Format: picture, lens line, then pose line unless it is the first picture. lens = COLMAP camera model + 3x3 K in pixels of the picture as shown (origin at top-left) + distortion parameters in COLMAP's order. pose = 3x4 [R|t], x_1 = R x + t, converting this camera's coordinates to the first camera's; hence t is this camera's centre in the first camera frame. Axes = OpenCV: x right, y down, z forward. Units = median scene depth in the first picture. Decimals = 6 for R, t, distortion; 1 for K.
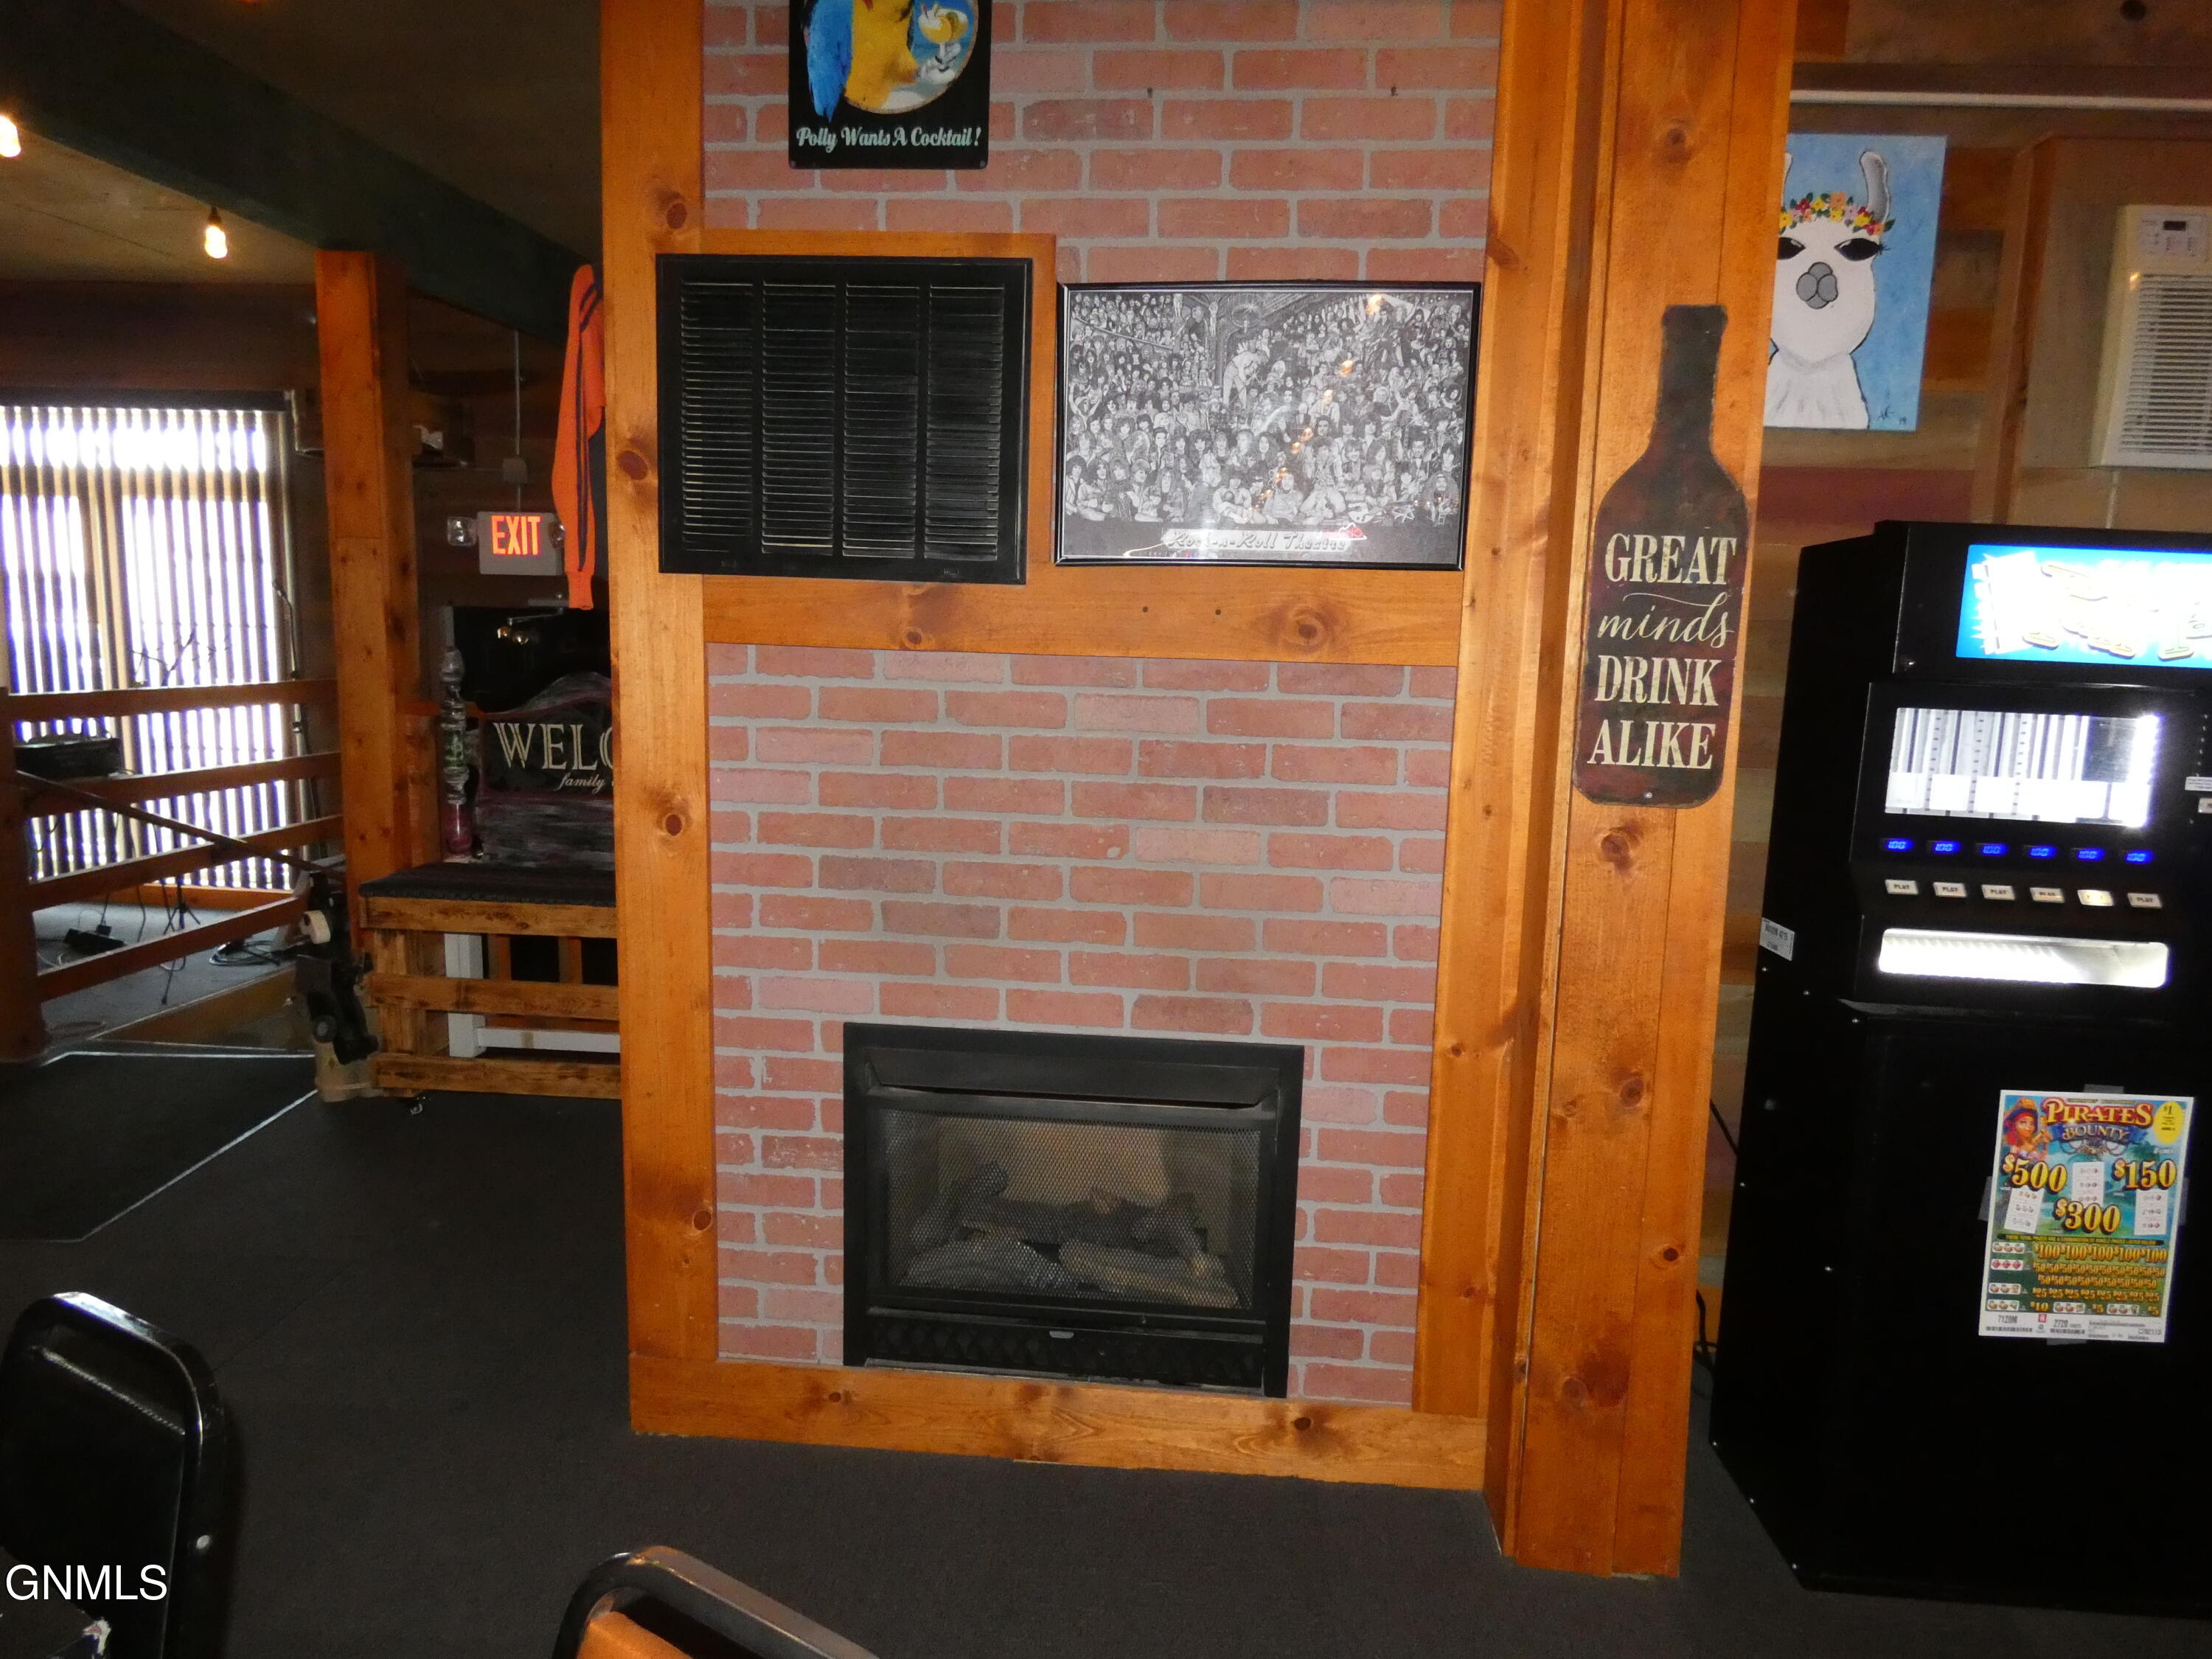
lens RADIAL K [[1312.0, 0, 1110.1], [0, 1312.0, 828.7], [0, 0, 1]] dist [-0.005783, 0.000365]
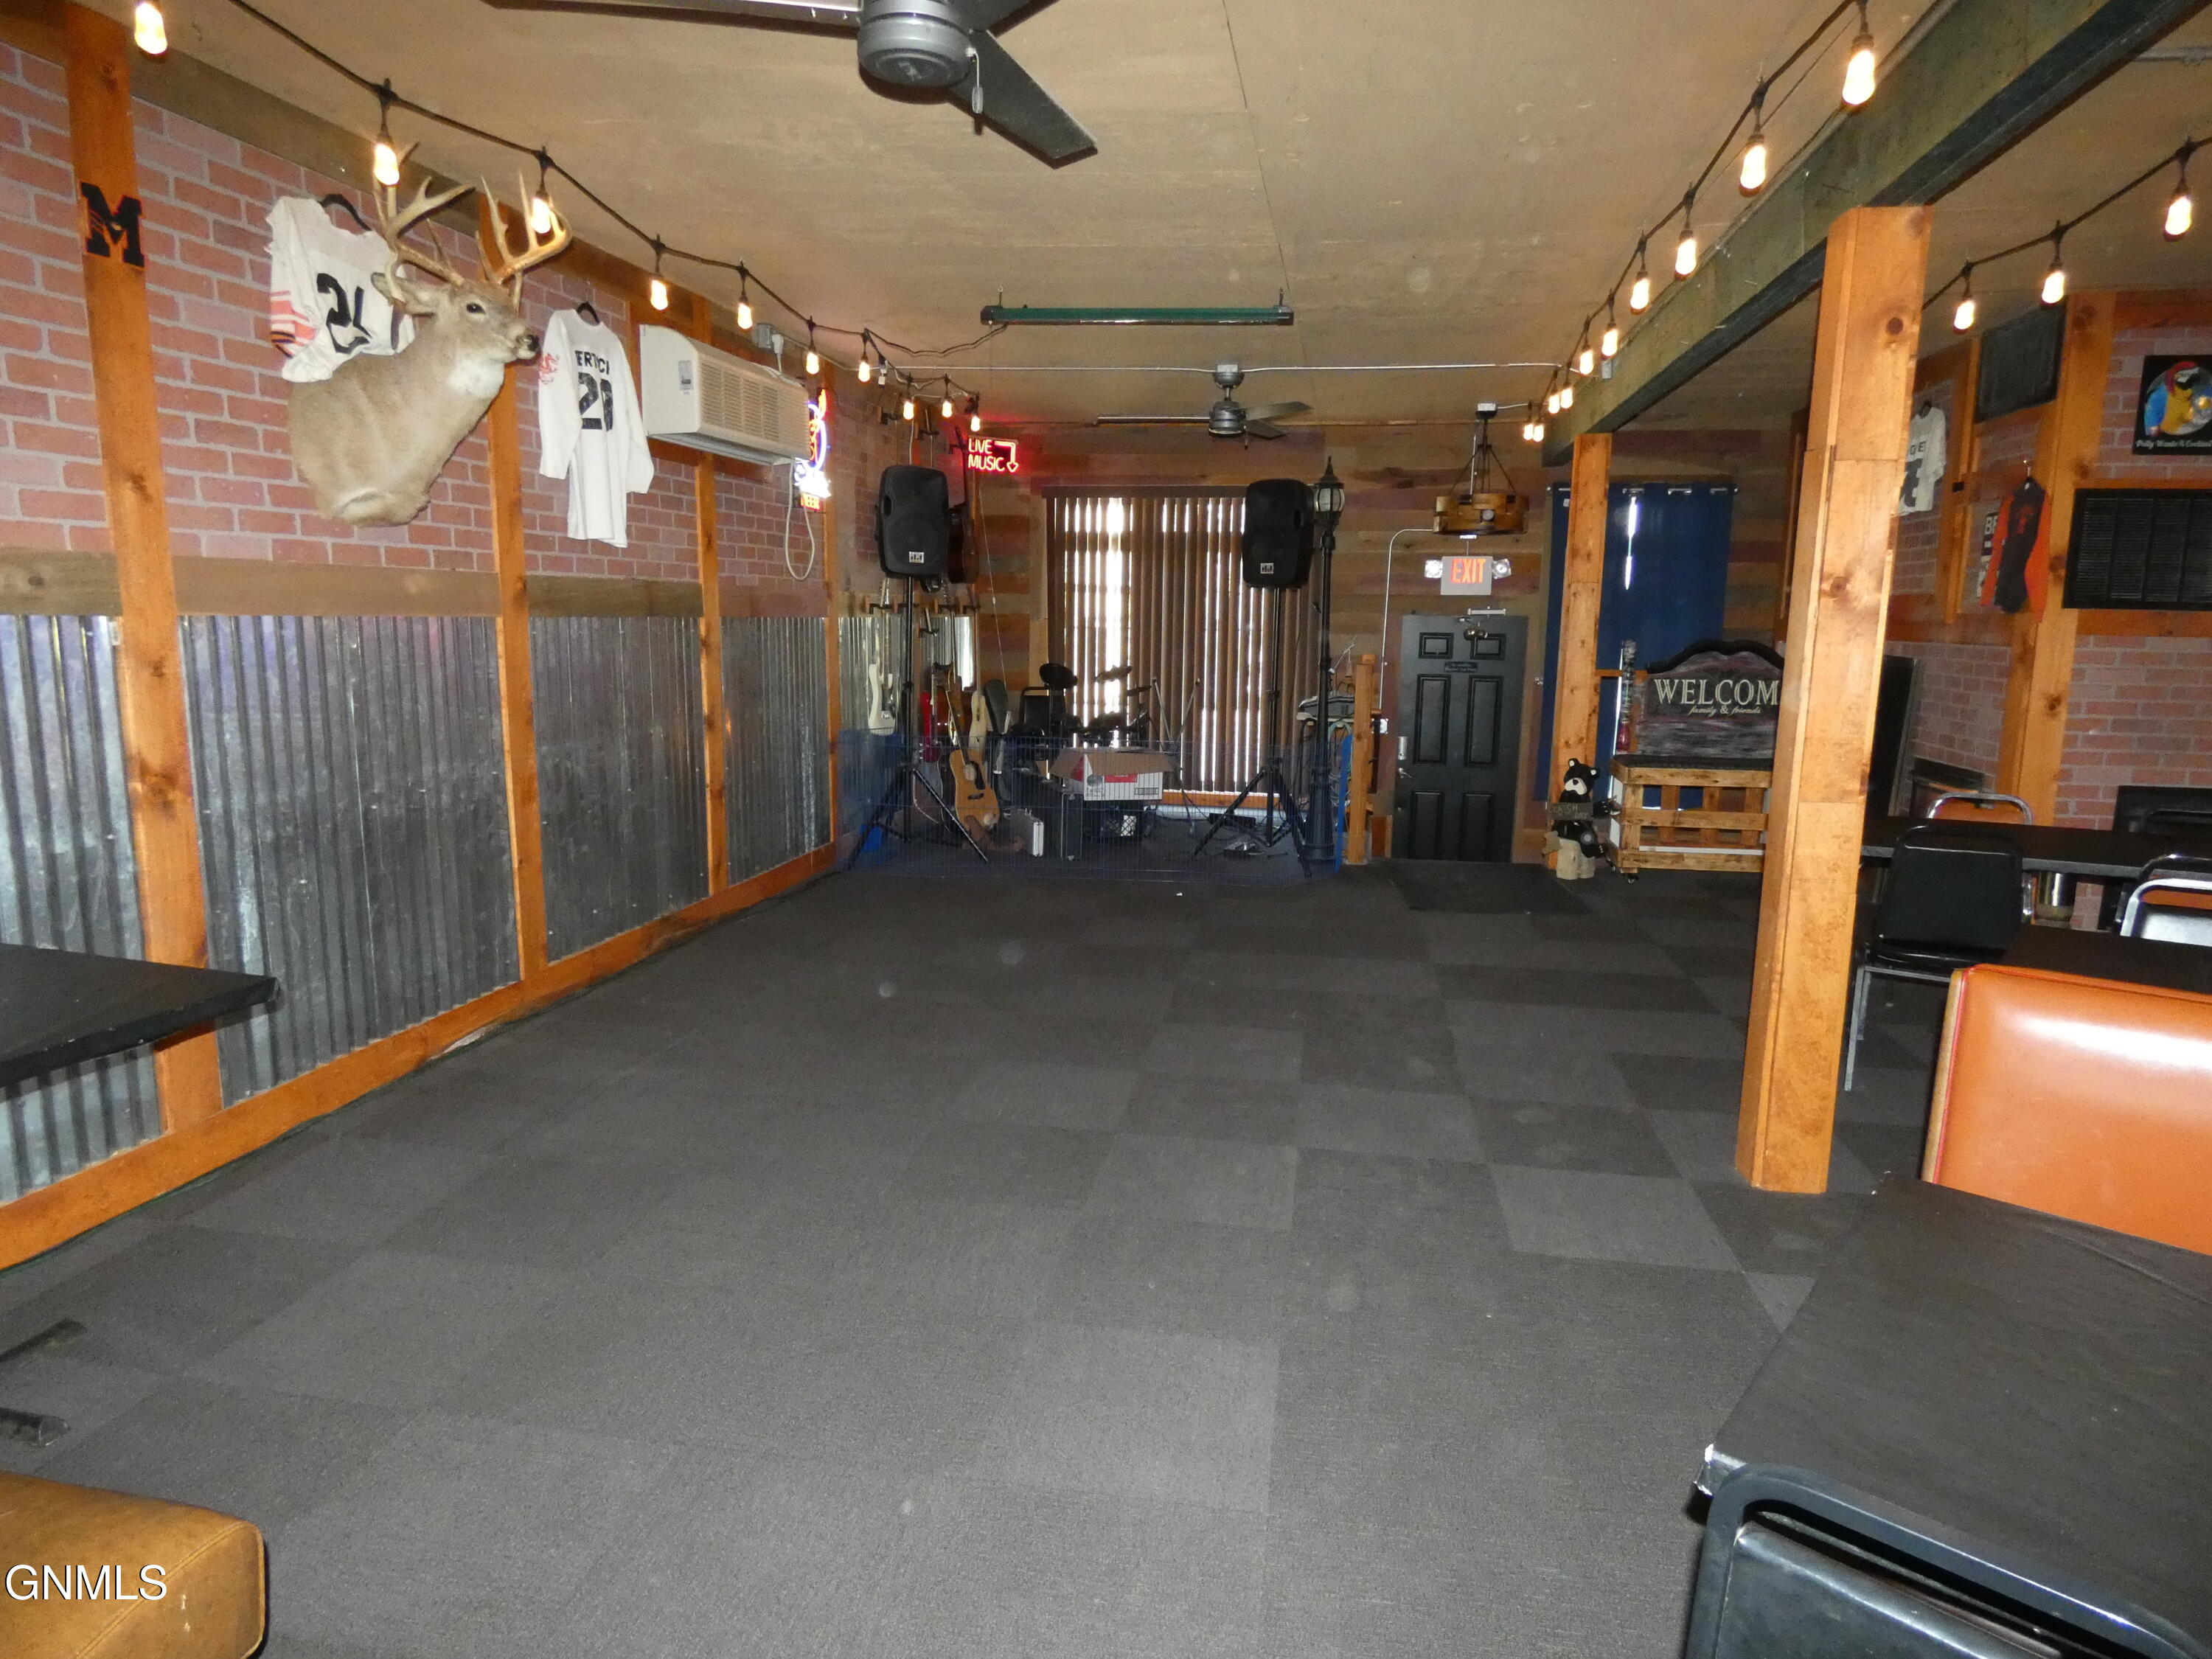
lens RADIAL K [[1312.0, 0, 1106.7], [0, 1312.0, 823.5], [0, 0, 1]] dist [-0.005783, 0.000365]
pose [[0.994012, 0.000213, -0.109273, -1.114615], [0.000228, 0.999992, 0.004022, 0.126408], [0.109273, -0.004023, 0.994004, -1.025084]]
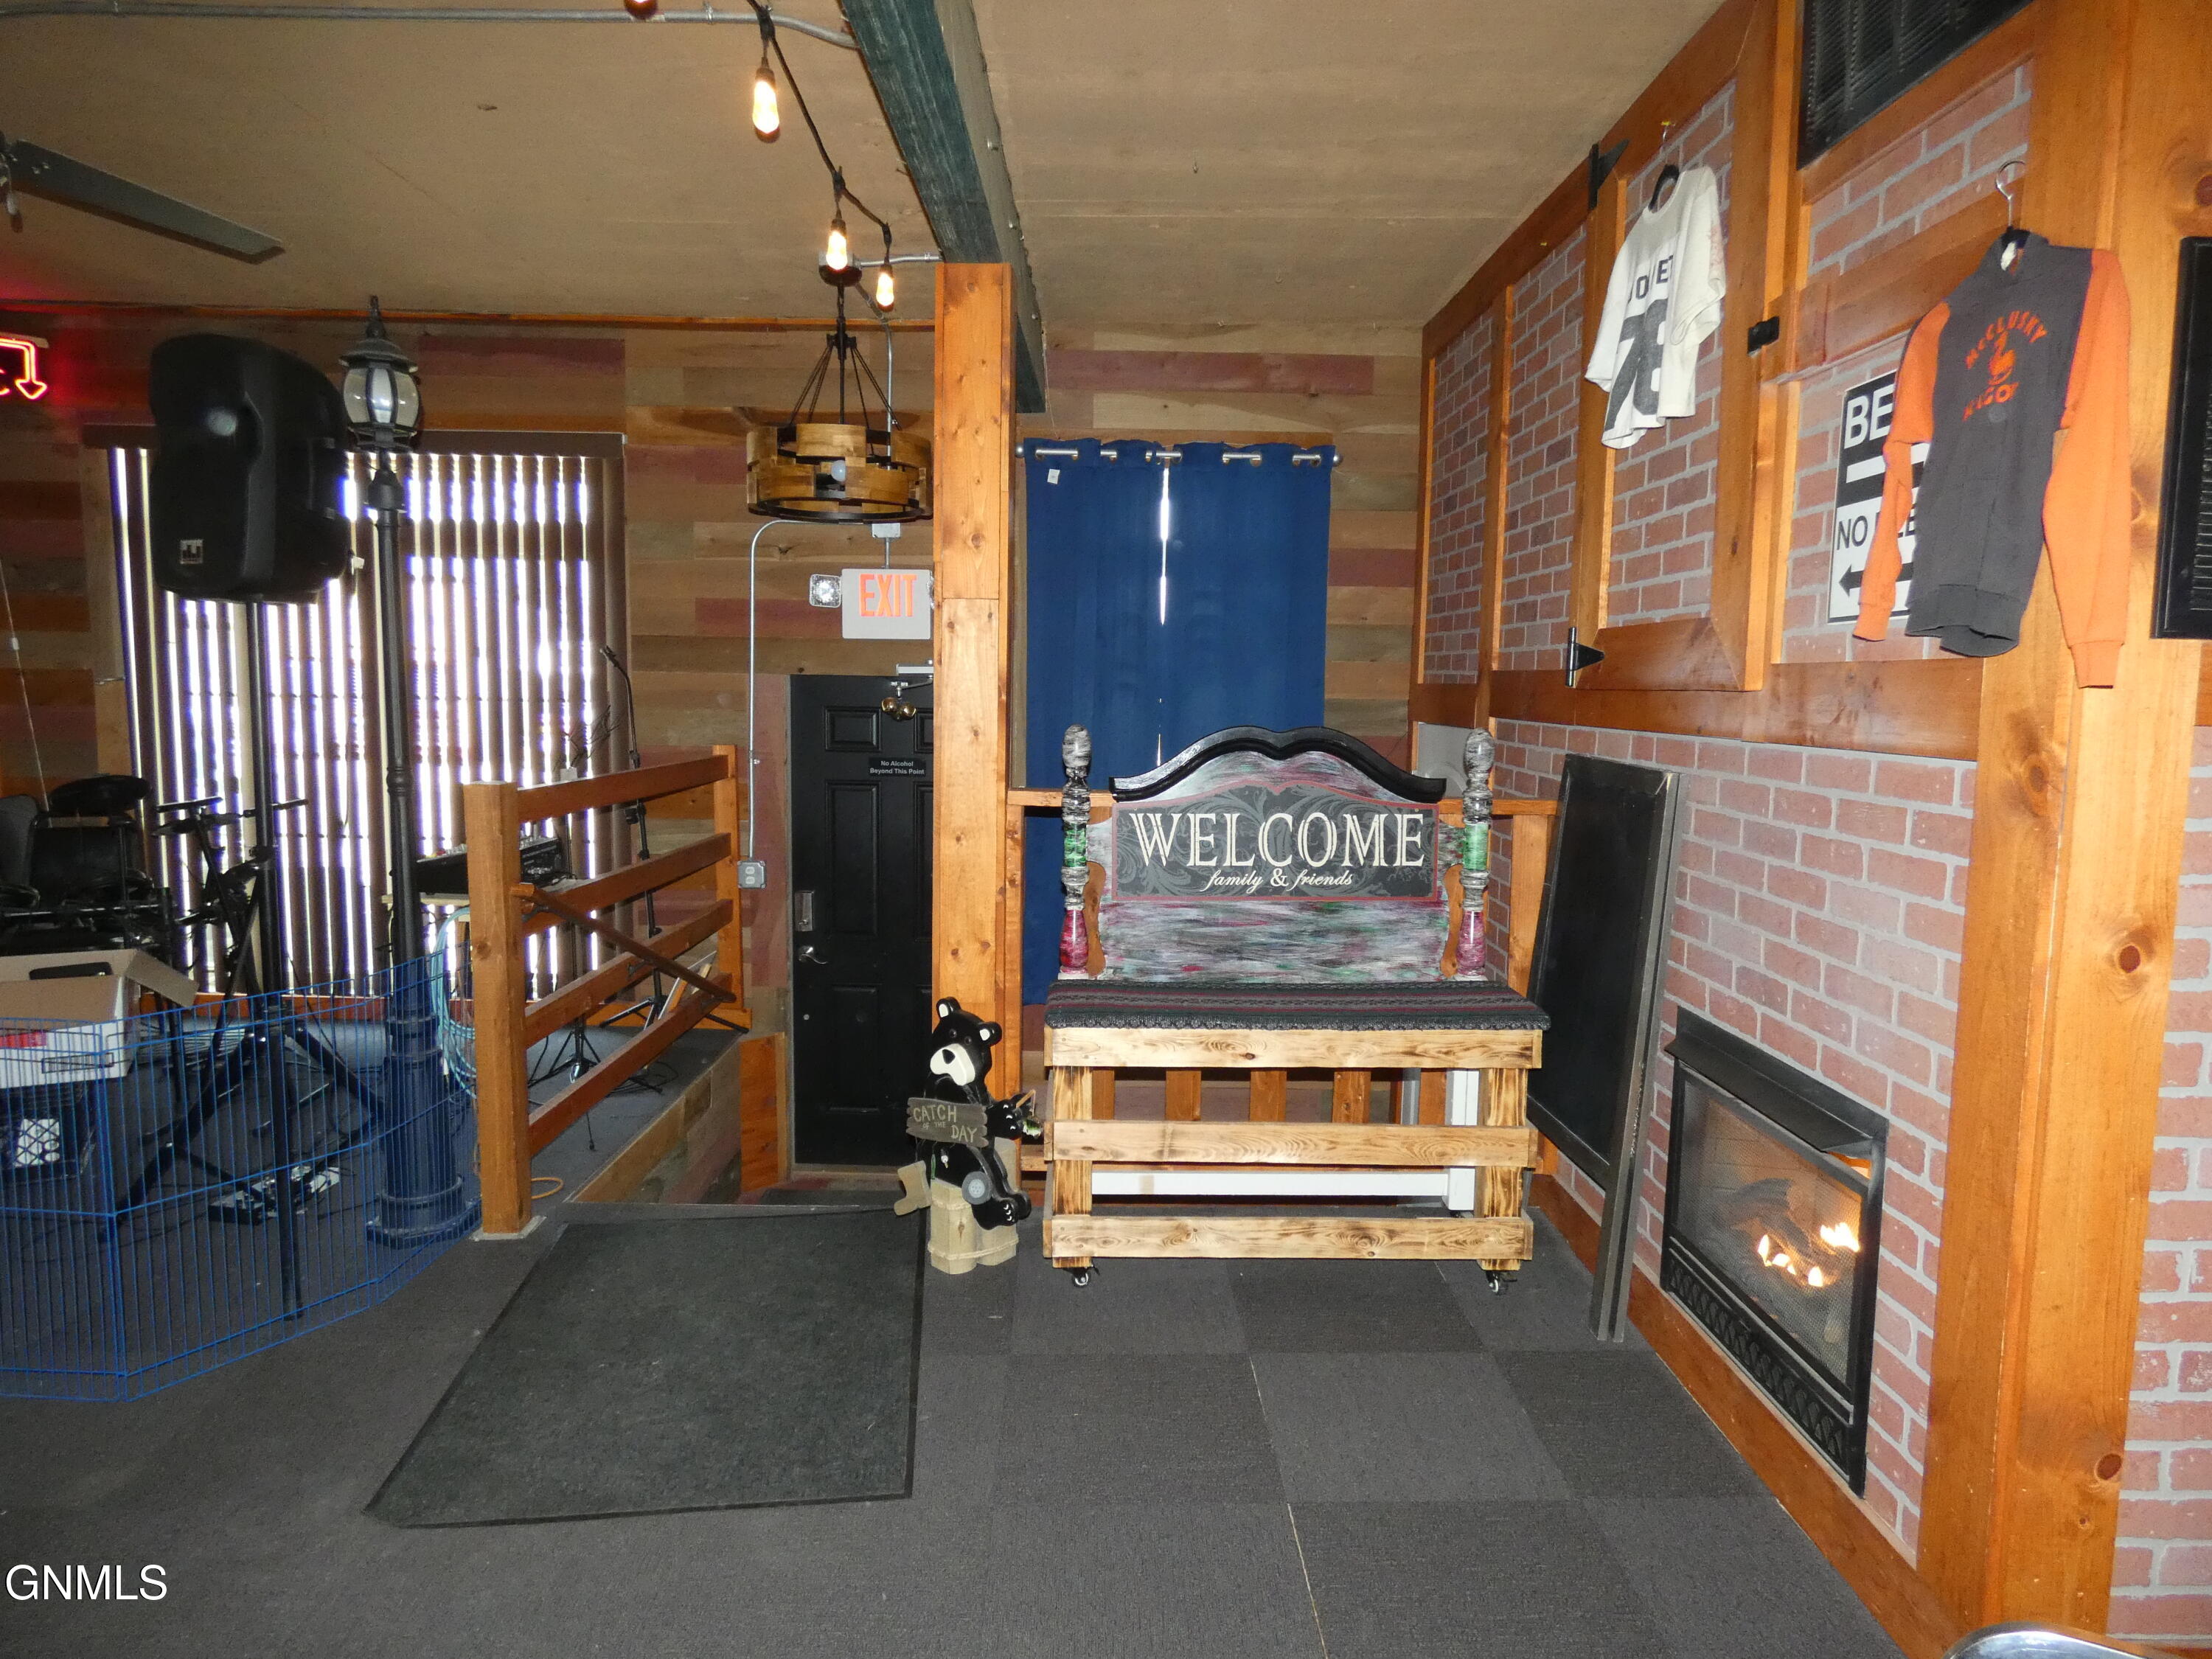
lens RADIAL K [[1312.0, 0, 1106.3], [0, 1312.0, 831.4], [0, 0, 1]] dist [-0.005783, 0.000365]
pose [[0.996301, -0.021142, 0.083290, -0.592367], [0.024637, 0.998849, -0.041163, -0.036511], [-0.082324, 0.043063, 0.995675, 0.162541]]
